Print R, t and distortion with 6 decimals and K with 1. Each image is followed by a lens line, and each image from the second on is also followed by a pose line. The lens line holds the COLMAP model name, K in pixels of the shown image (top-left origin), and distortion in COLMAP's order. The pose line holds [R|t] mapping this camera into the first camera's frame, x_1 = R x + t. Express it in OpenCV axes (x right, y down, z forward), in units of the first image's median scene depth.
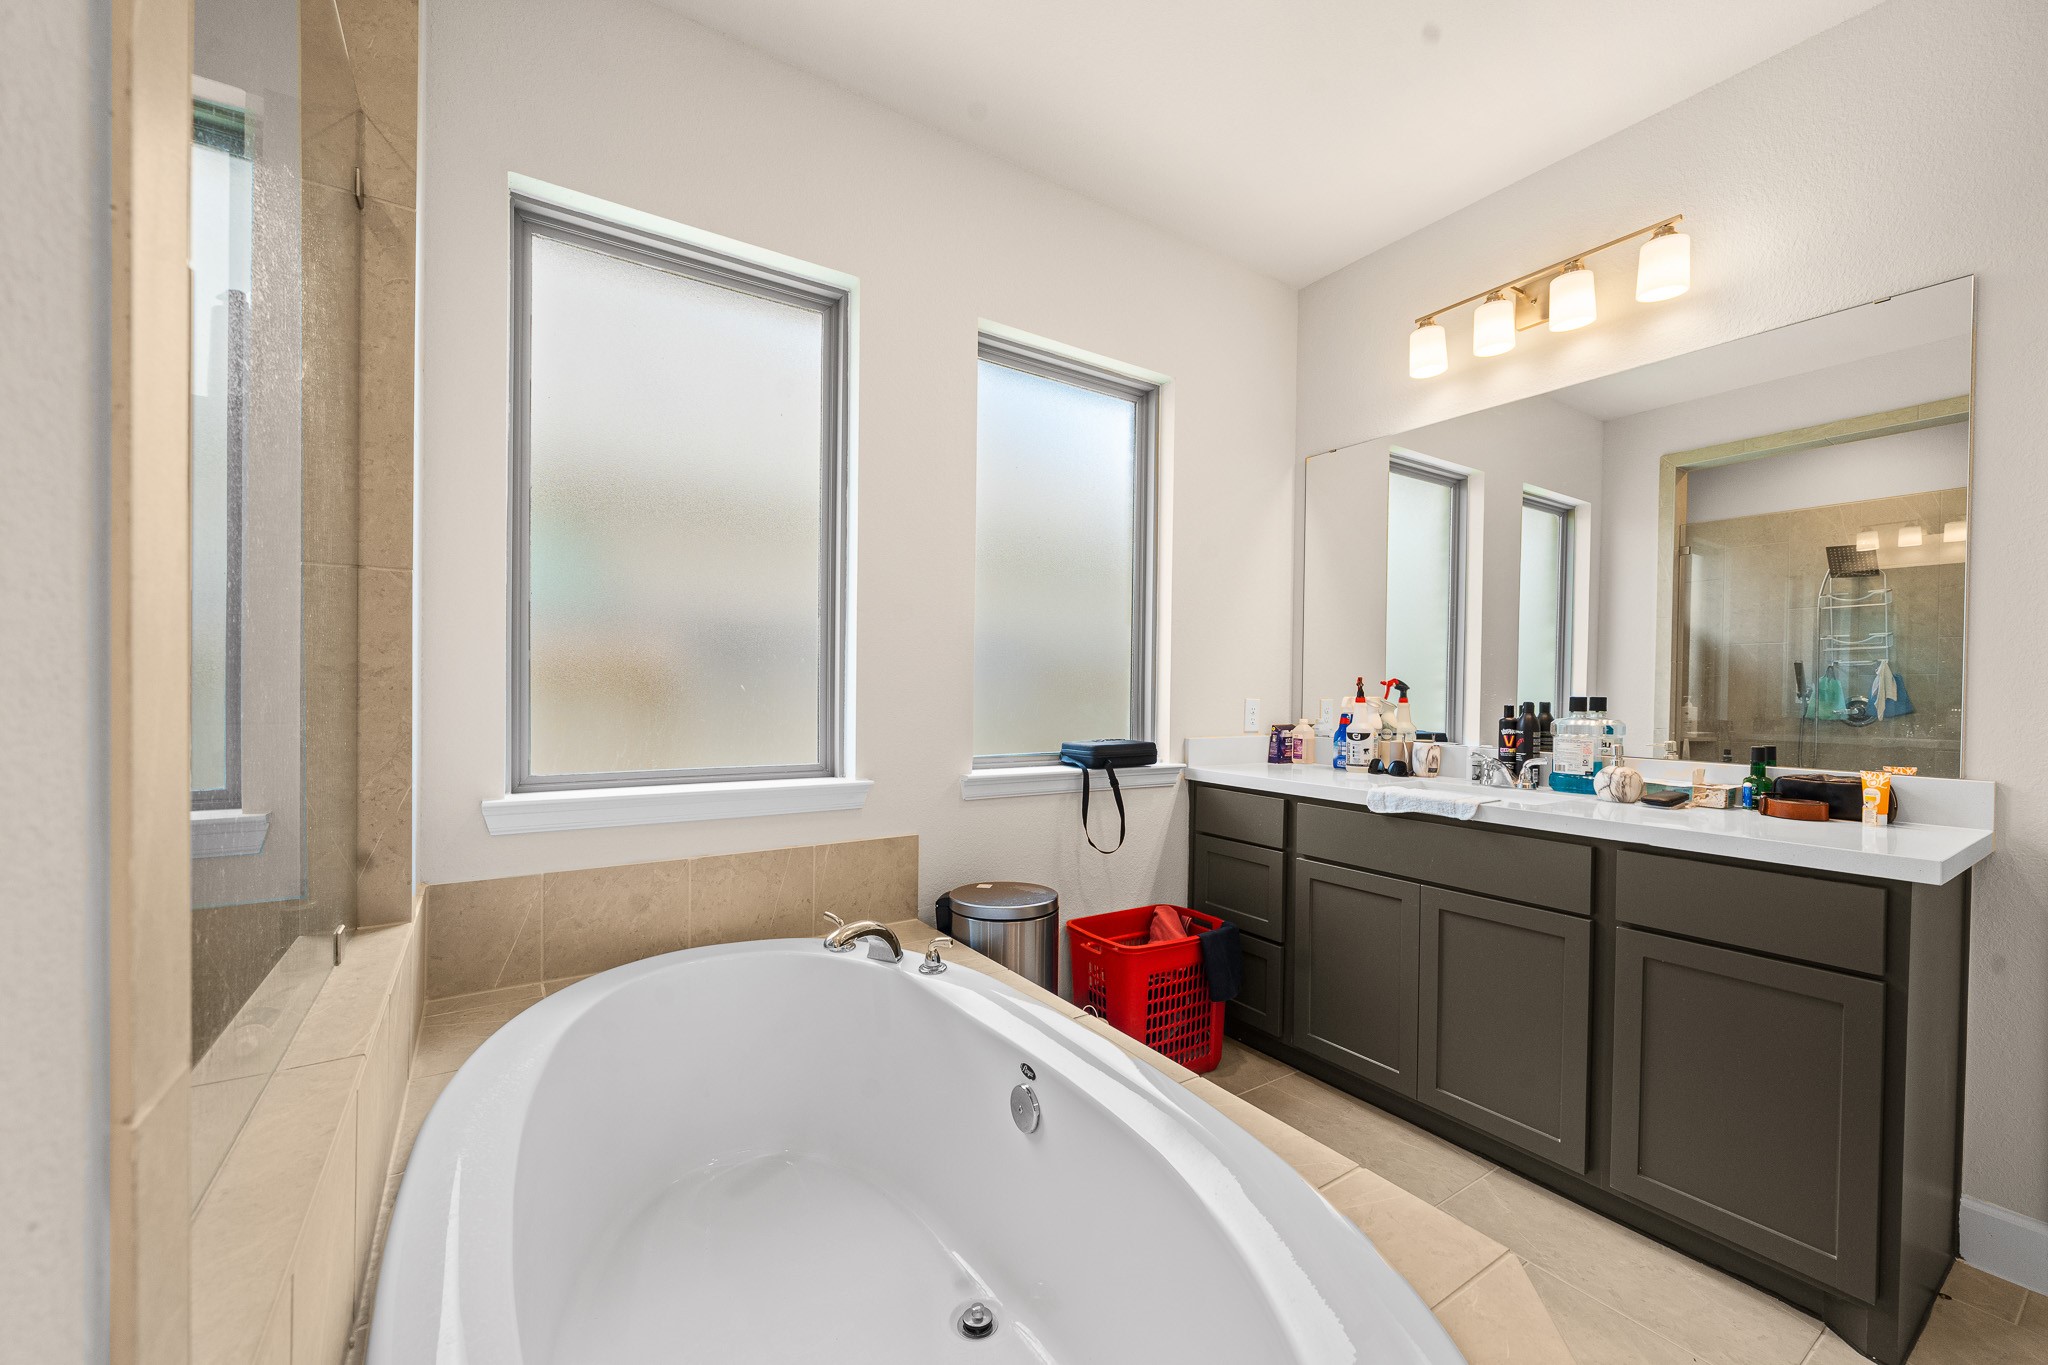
lens RADIAL K [[802.2, 0, 1029.1], [0, 802.2, 693.1], [0, 0, 1]] dist [-0.002251, -0.000110]
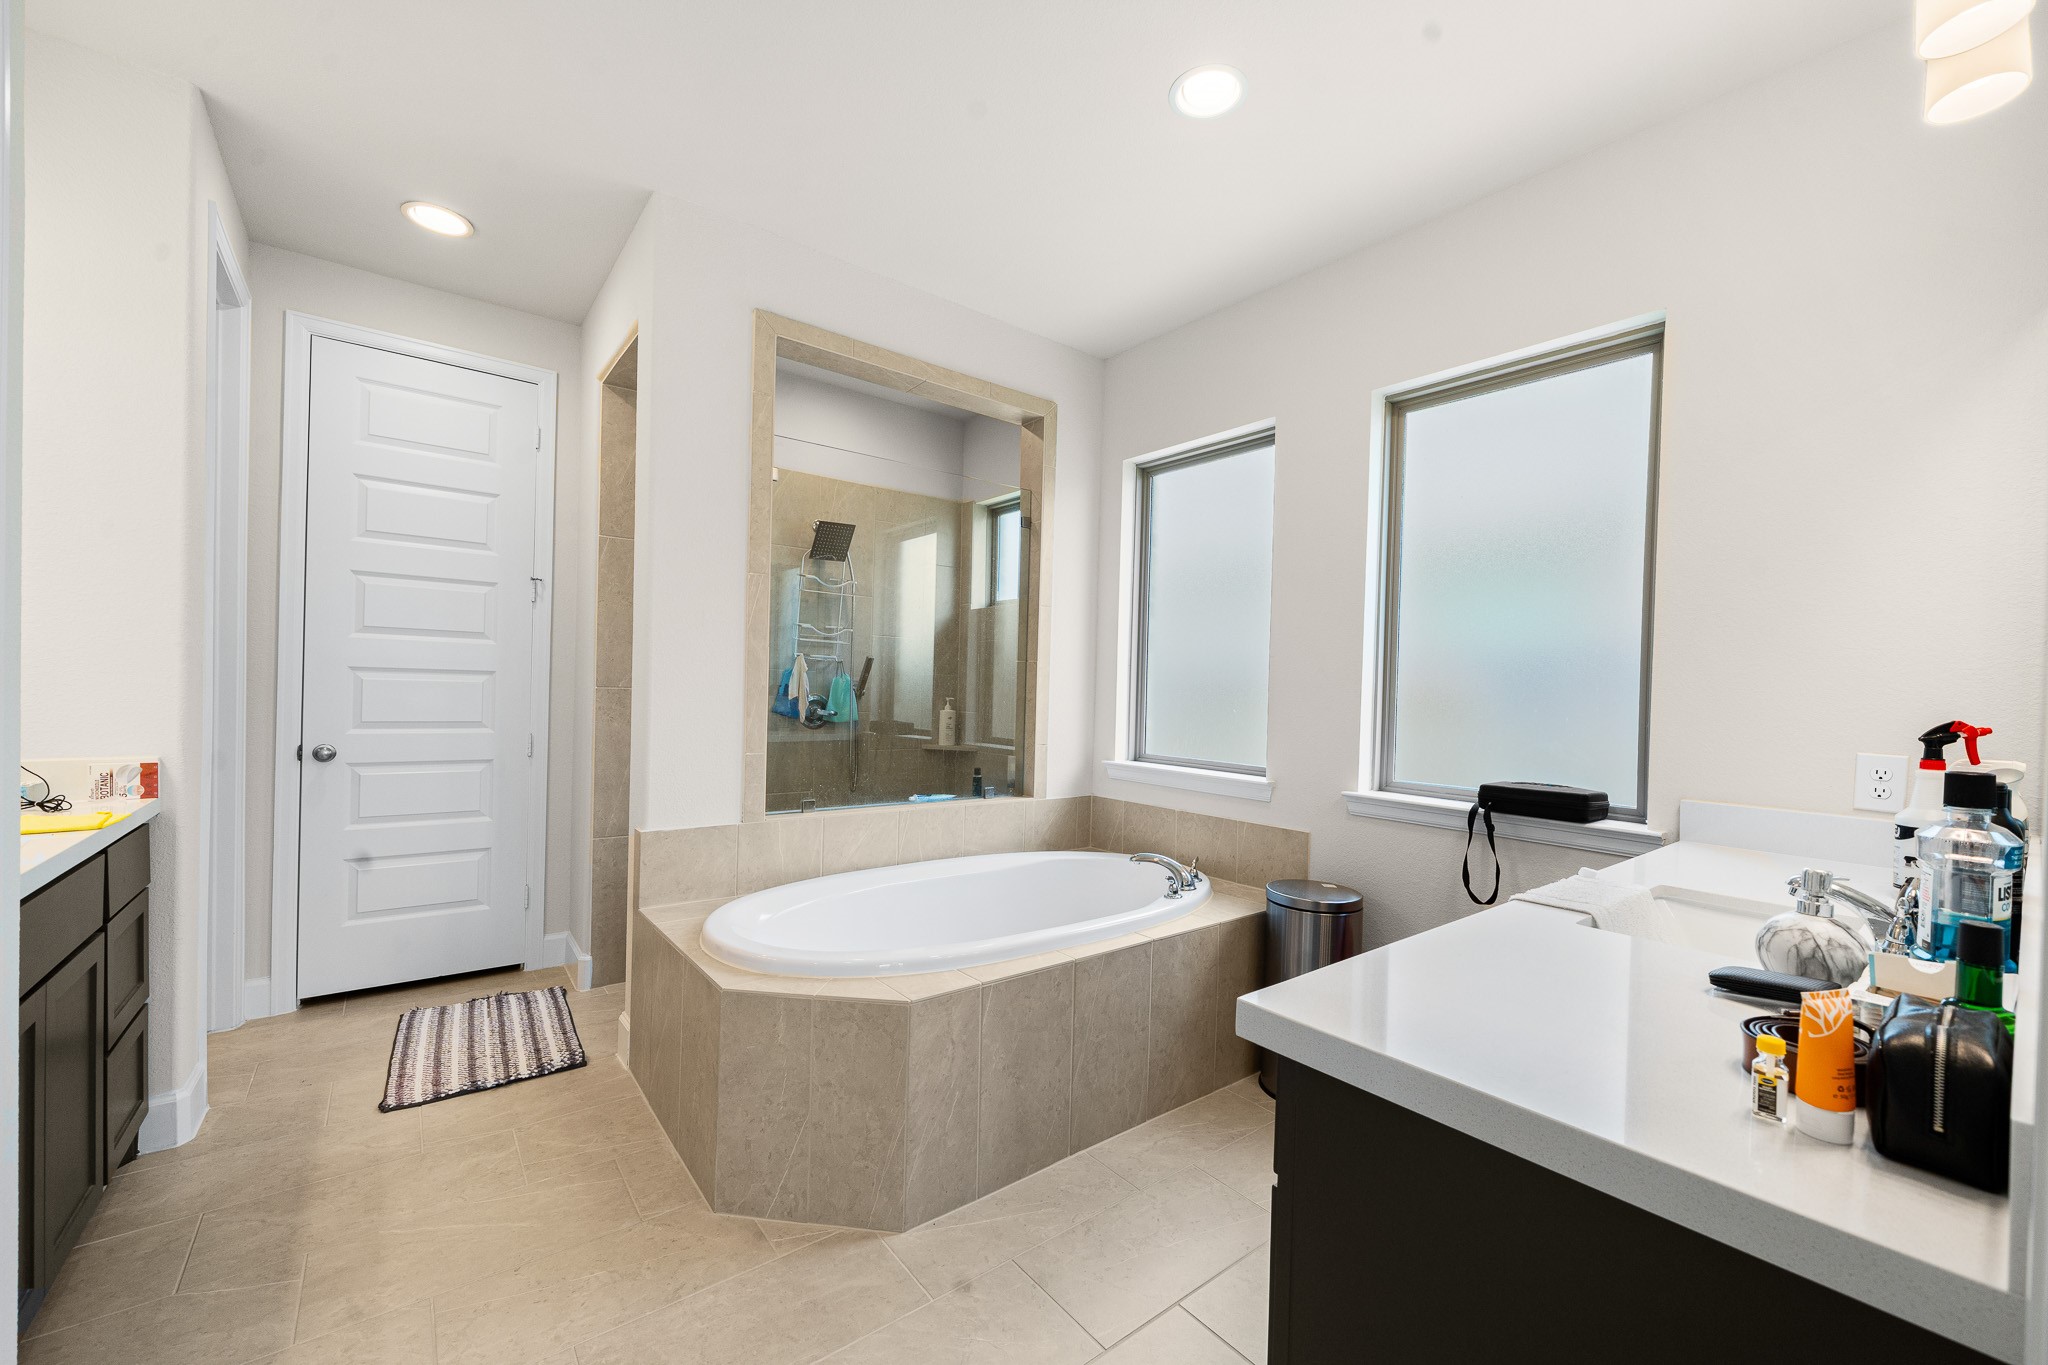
lens RADIAL K [[802.2, 0, 1029.1], [0, 802.2, 693.1], [0, 0, 1]] dist [-0.002251, -0.000110]
pose [[0.077797, -0.005573, -0.996954, 1.171781], [-0.030487, 0.999503, -0.007966, -0.017433], [0.996503, 0.031014, 0.077589, 0.508720]]
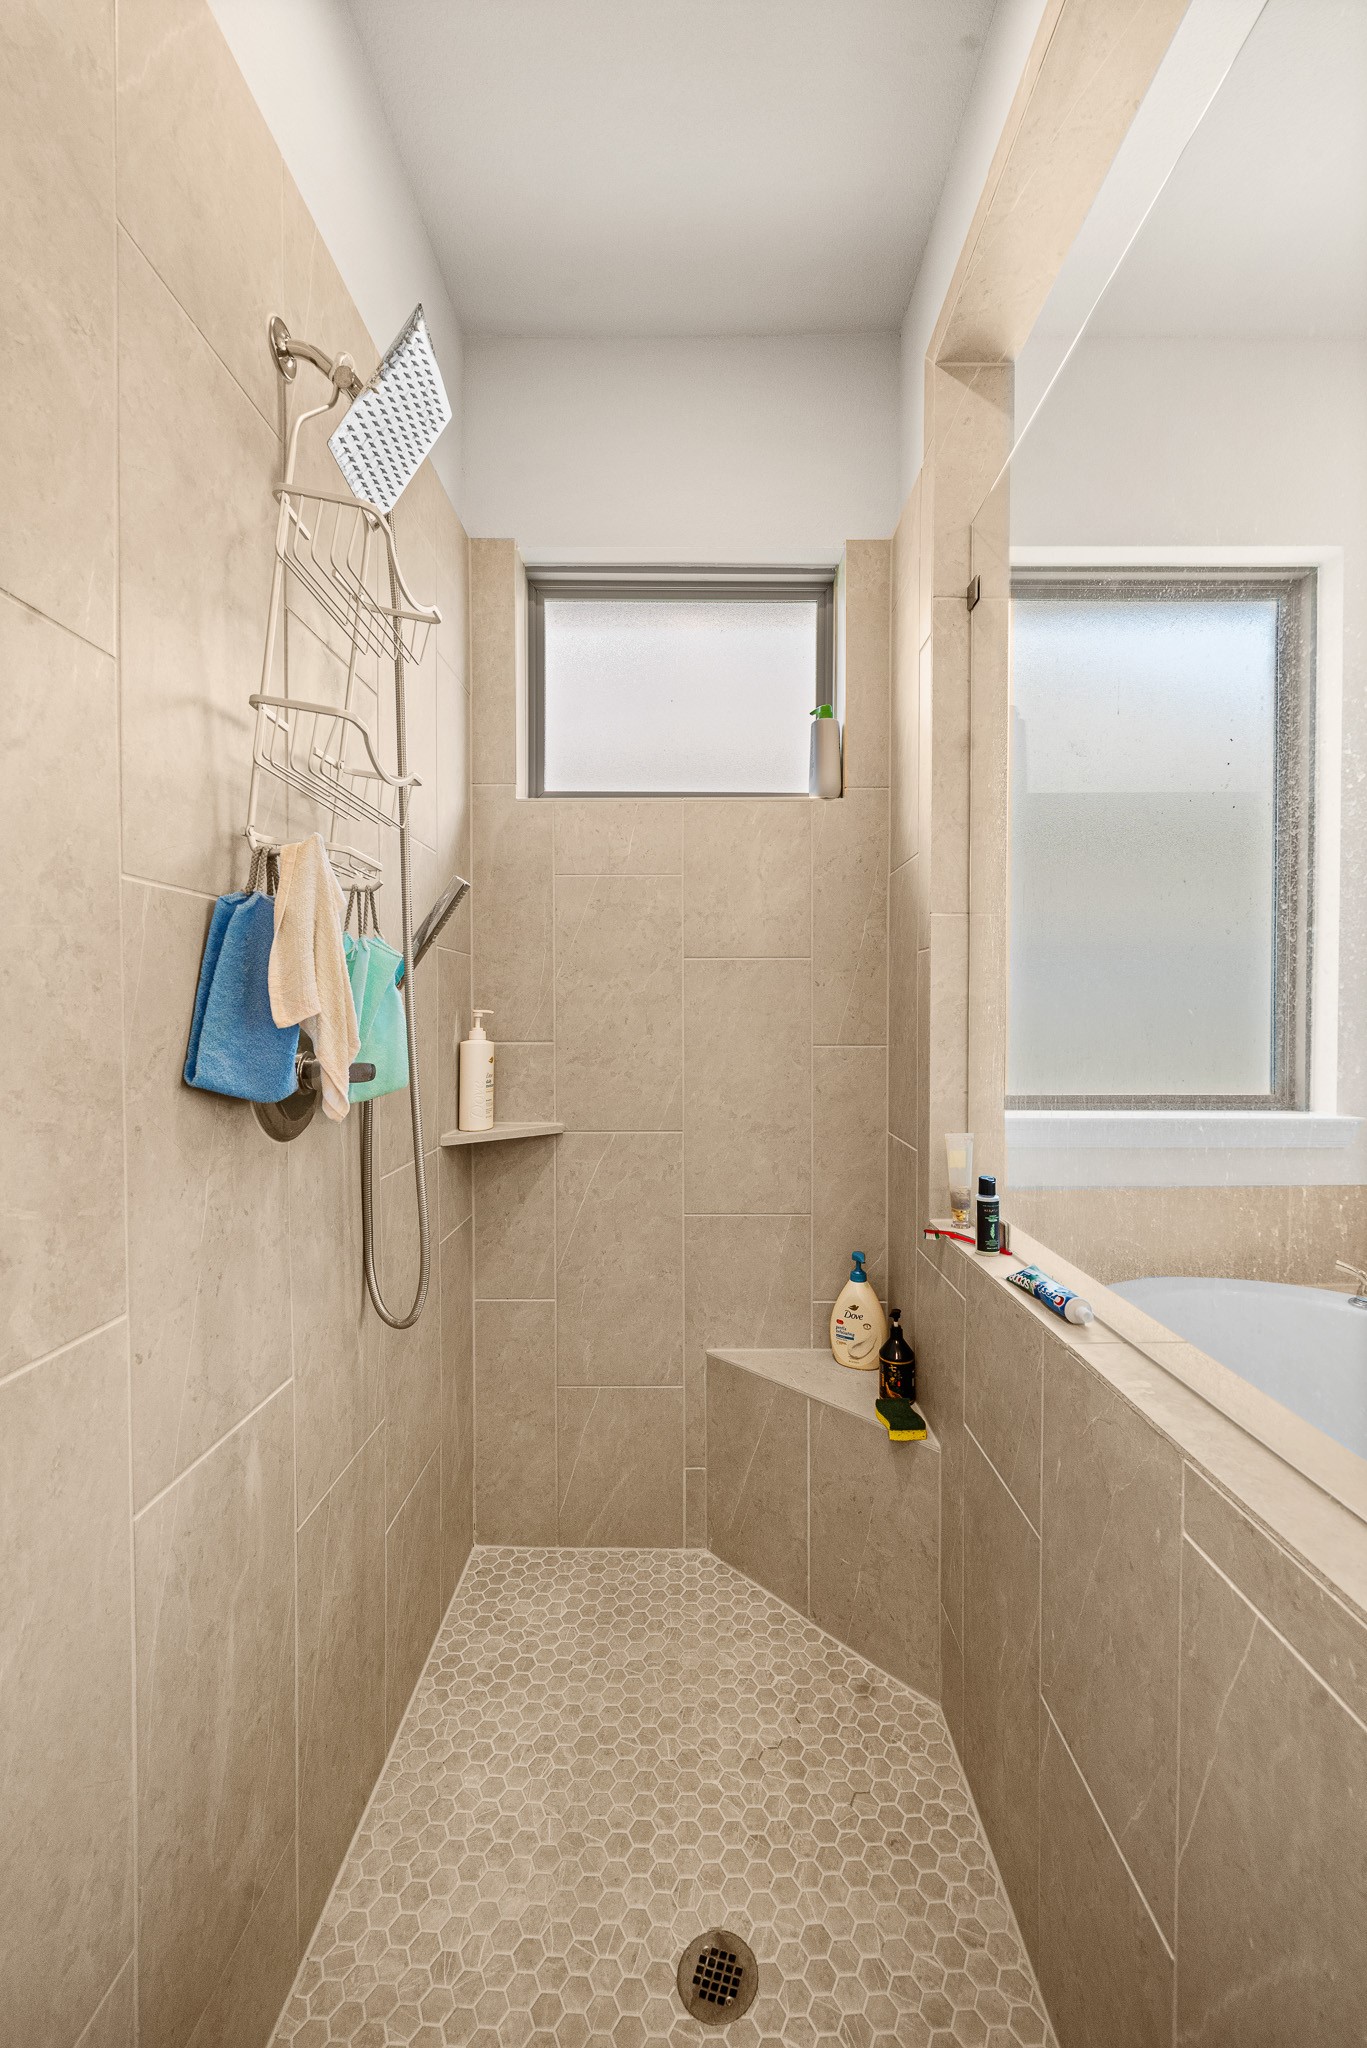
lens RADIAL K [[802.2, 0, 683.5], [0, 802.2, 1024.0], [0, 0, 1]] dist [-0.002251, -0.000110]
pose [[0.832705, -0.005326, -0.553692, -0.323846], [0.009324, 0.999947, 0.004404, -0.002743], [0.553639, -0.008830, 0.832710, -0.136333]]
